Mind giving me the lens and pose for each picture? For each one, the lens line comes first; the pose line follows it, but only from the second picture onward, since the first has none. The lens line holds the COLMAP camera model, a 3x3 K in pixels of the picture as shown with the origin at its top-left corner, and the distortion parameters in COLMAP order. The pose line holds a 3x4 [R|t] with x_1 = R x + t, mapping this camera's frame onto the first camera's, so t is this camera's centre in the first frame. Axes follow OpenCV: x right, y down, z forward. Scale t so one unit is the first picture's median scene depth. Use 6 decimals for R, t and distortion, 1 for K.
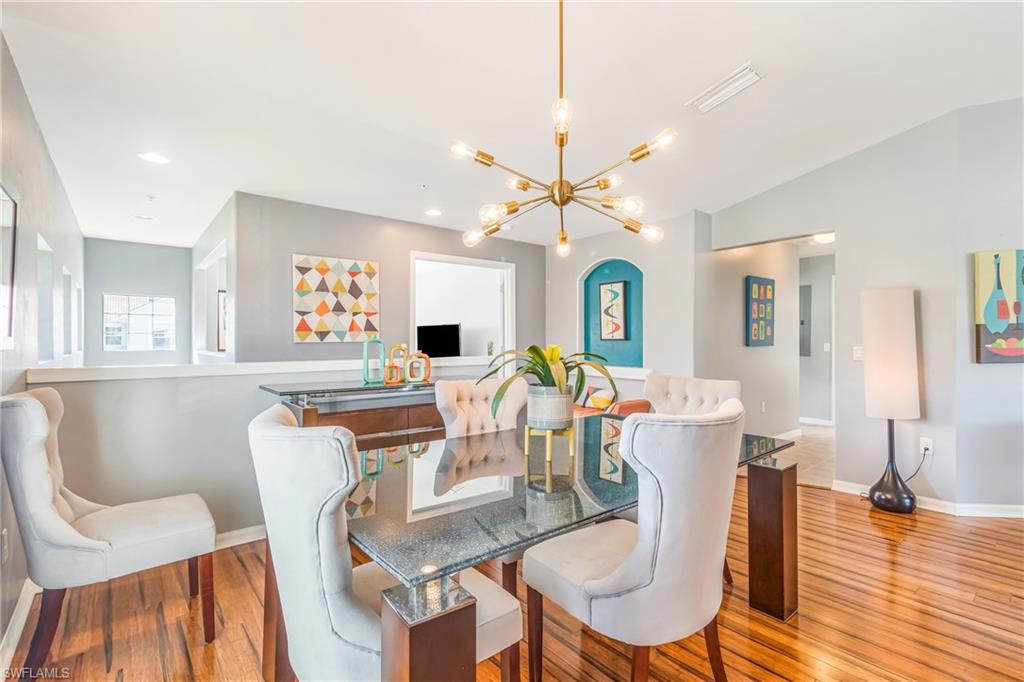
lens RADIAL K [[479.0, 0, 518.4], [0, 479.0, 335.4], [0, 0, 1]] dist [0.009997, -0.001850]
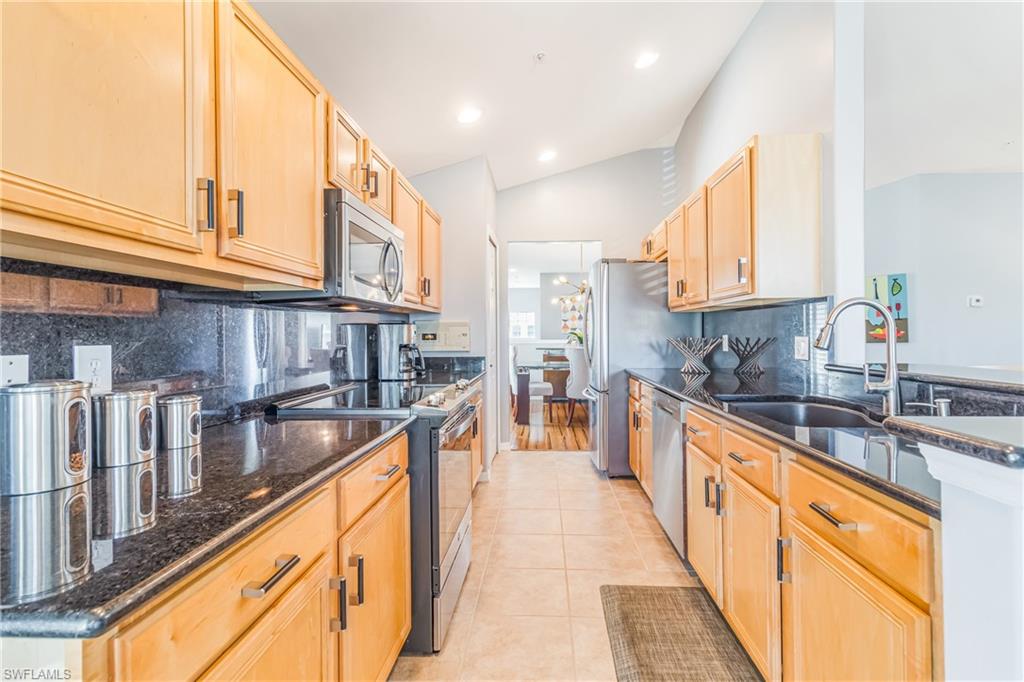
lens RADIAL K [[479.0, 0, 521.0], [0, 479.0, 335.4], [0, 0, 1]] dist [0.009997, -0.001850]
pose [[0.734773, -0.003146, -0.678306, 0.927791], [0.017199, 0.999754, 0.013994, -0.010371], [0.678095, -0.021949, 0.734646, -0.814608]]
